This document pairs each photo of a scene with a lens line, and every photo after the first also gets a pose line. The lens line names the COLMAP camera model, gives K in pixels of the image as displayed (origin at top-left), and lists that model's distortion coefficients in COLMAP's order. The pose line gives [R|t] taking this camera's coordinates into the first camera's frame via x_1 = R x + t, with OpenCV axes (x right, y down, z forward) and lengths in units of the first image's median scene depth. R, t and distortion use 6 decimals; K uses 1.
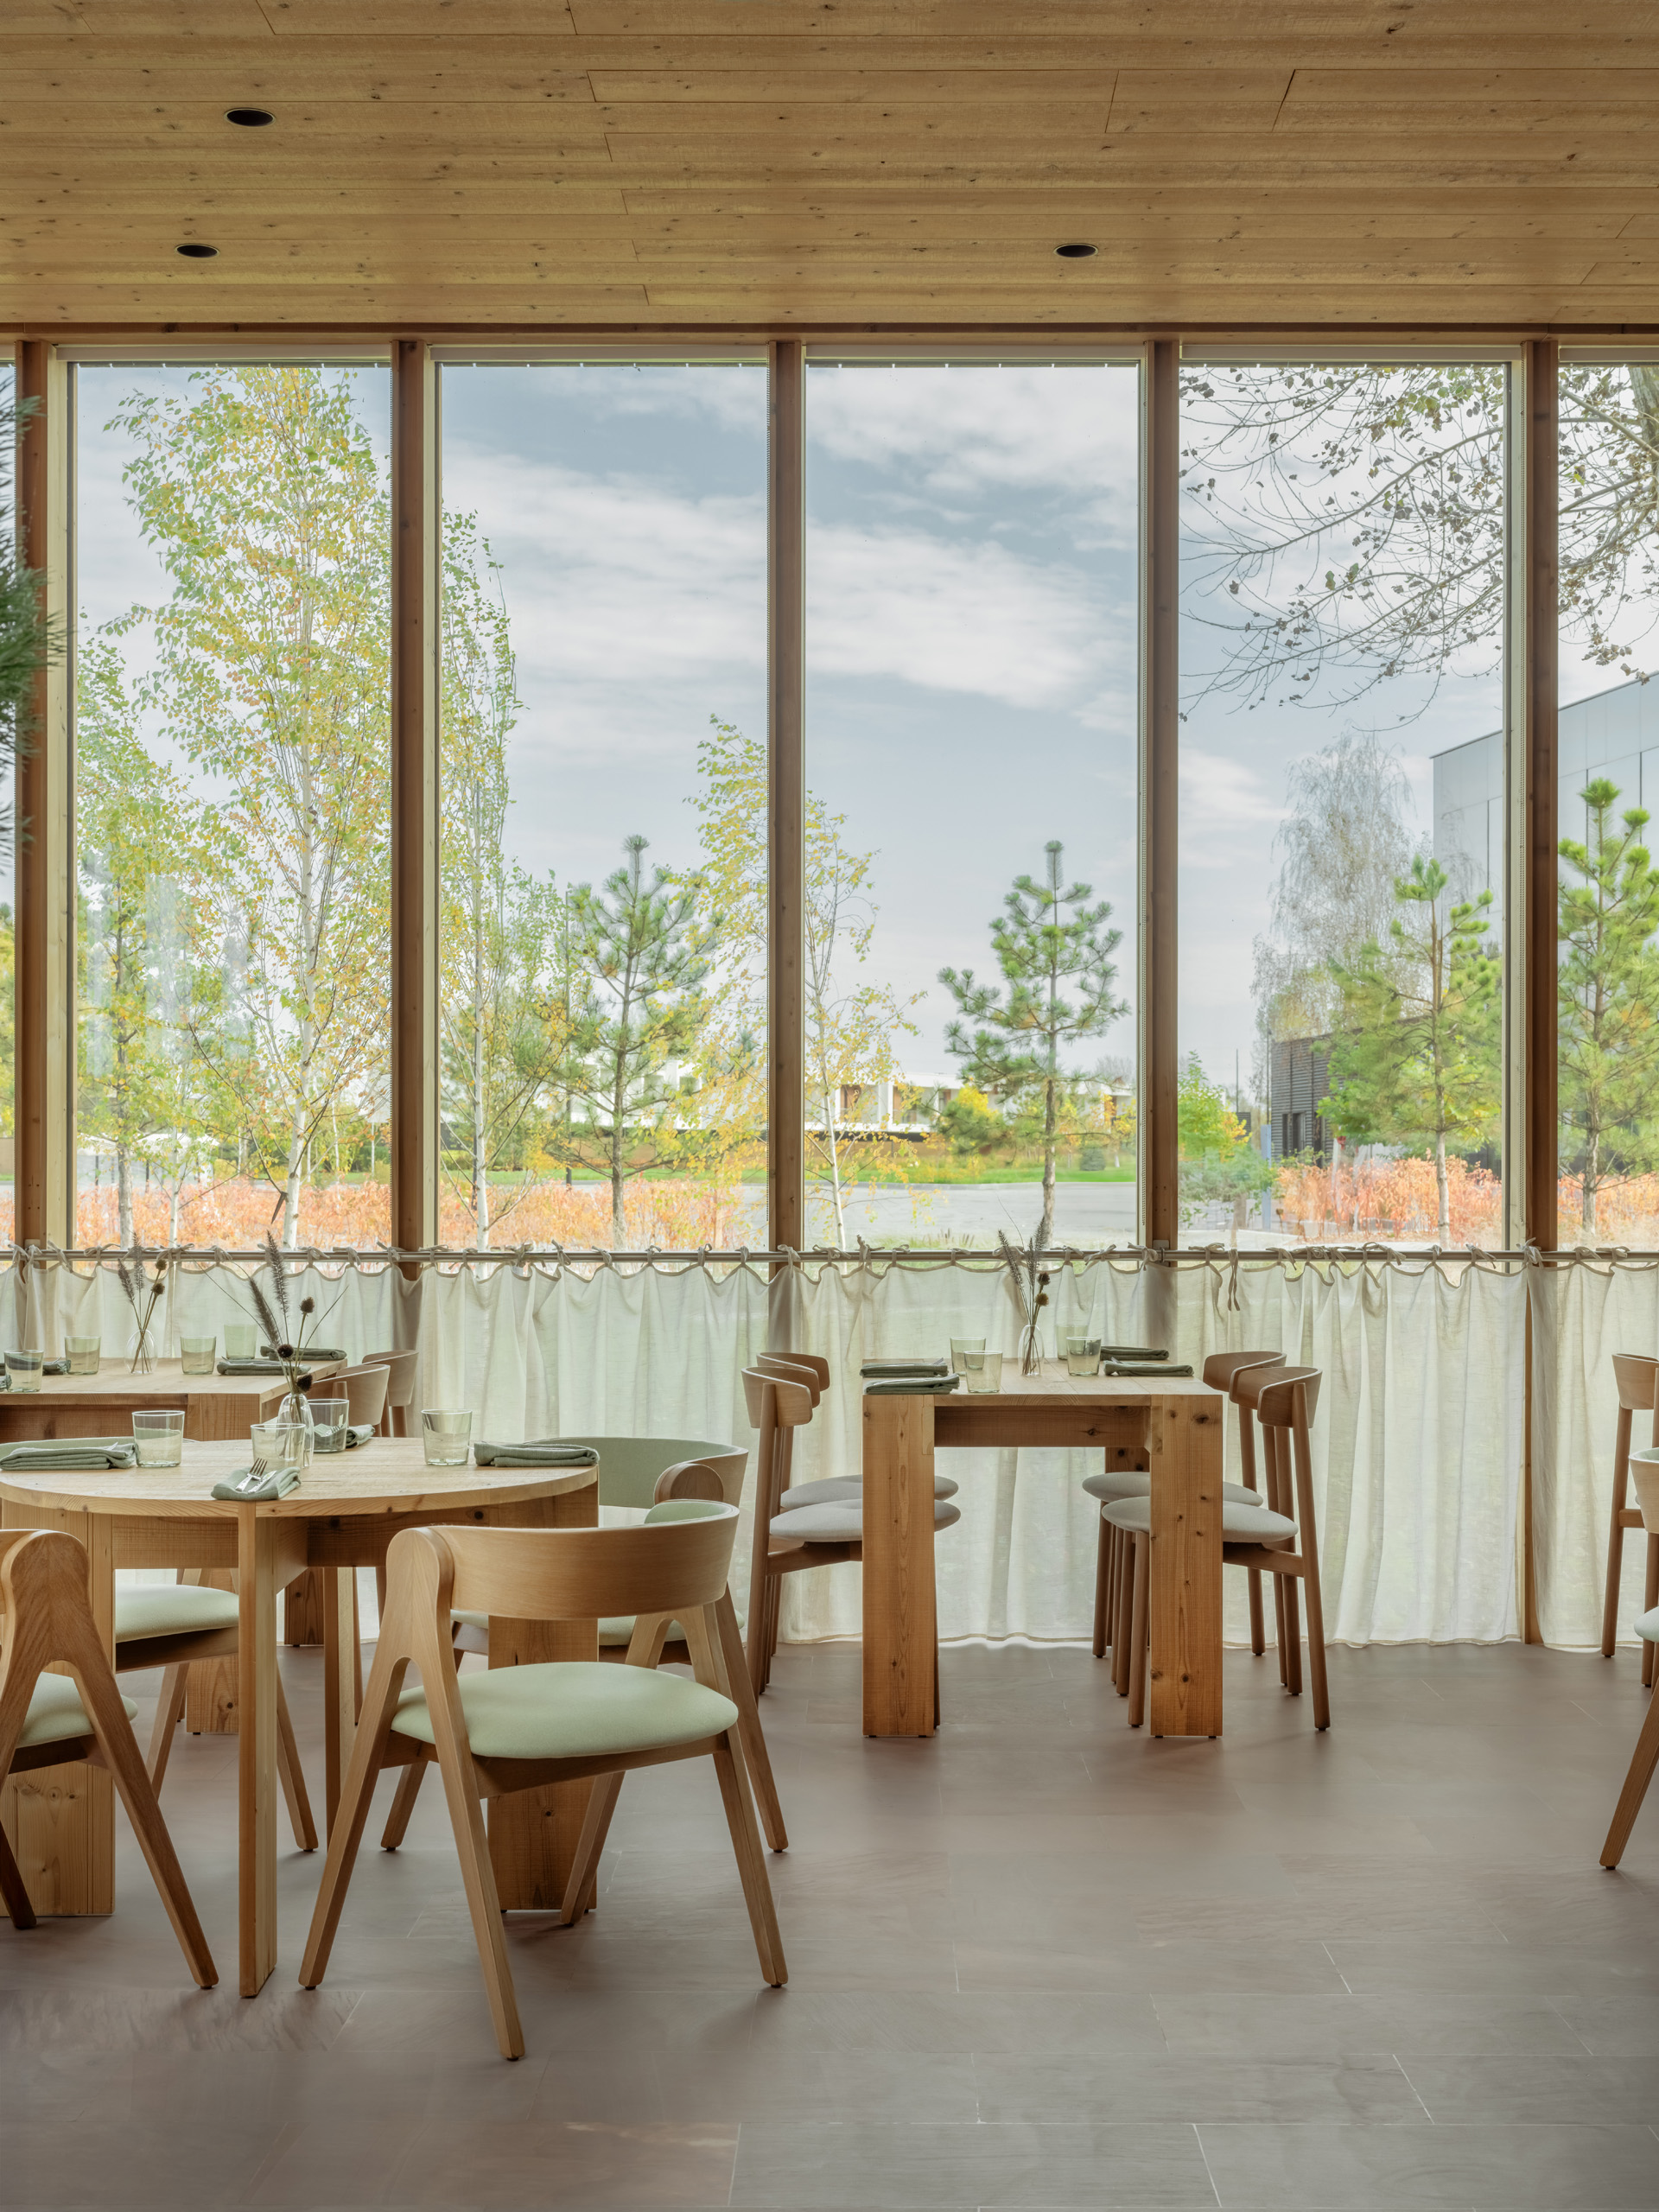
lens RADIAL K [[2887.8, 0, 819.6], [0, 2887.8, 1108.7], [0, 0, 1]] dist [0.030318, 0.000000]
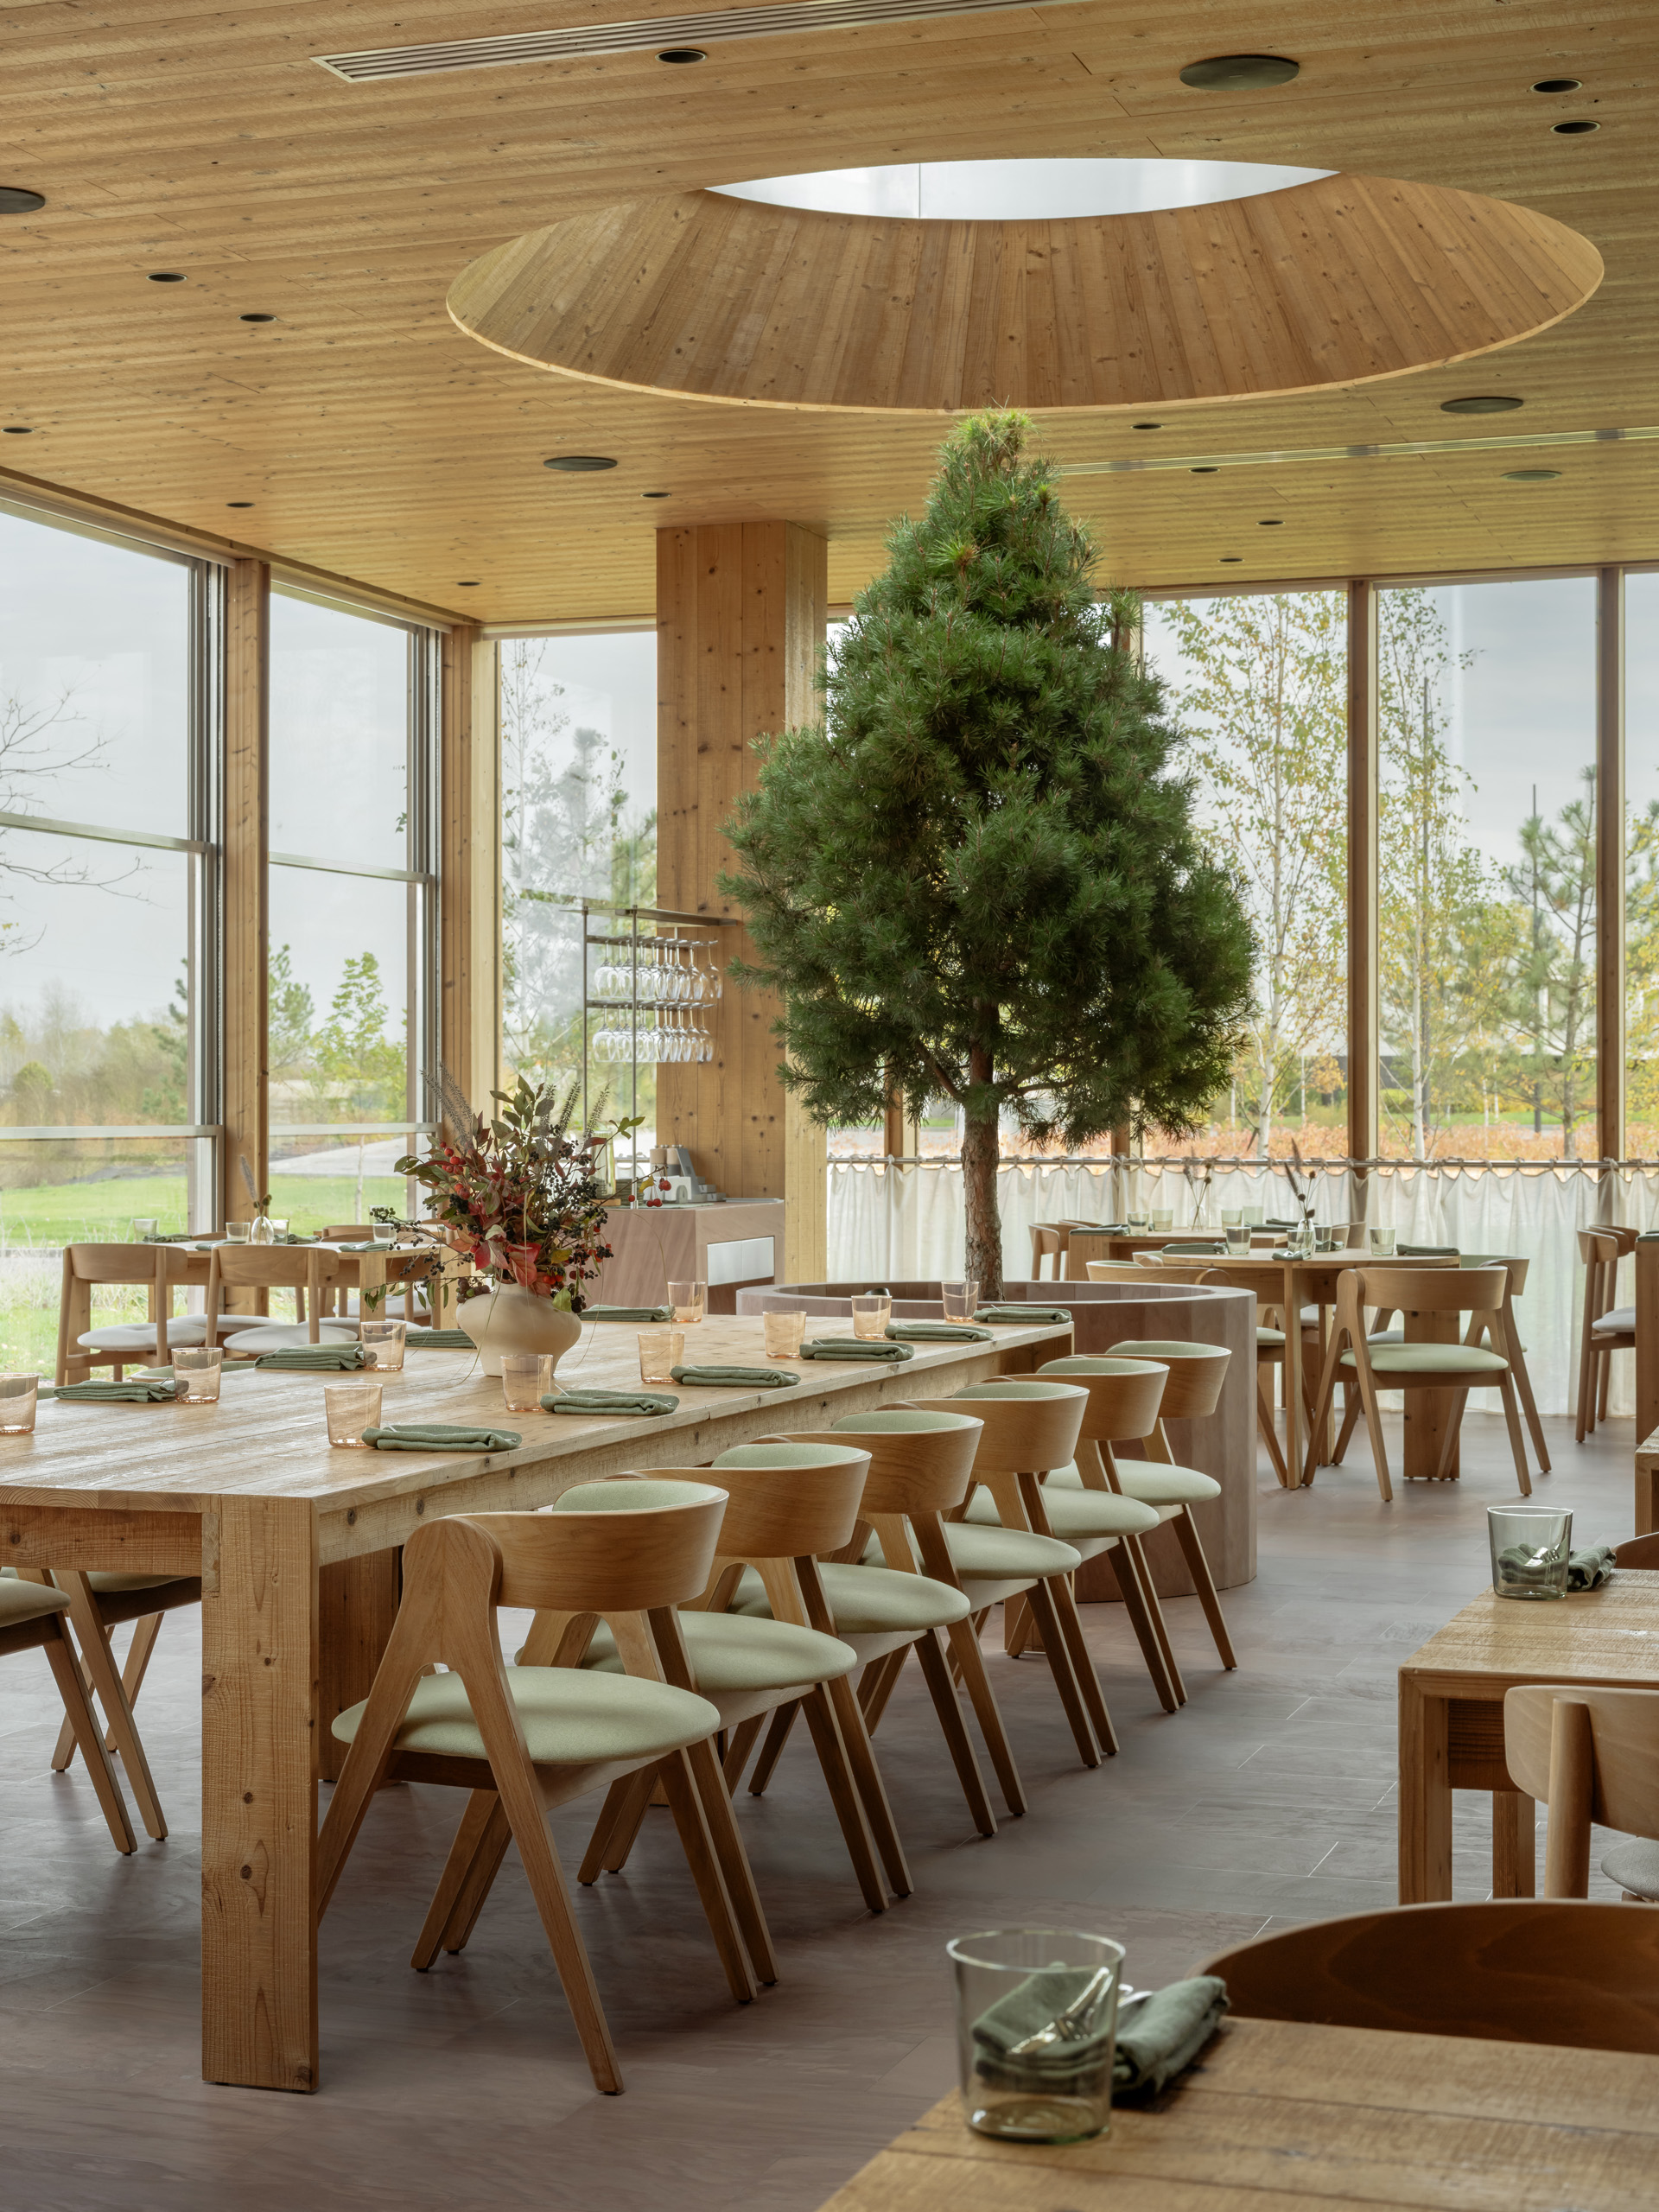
lens RADIAL K [[2887.8, 0, 811.7], [0, 2887.8, 1109.5], [0, 0, 1]] dist [0.030318, 0.000000]
pose [[0.947240, -0.000202, -0.320524, 0.078902], [0.006927, 0.999779, 0.019841, -0.011521], [0.320450, -0.021015, 0.947032, -0.579982]]
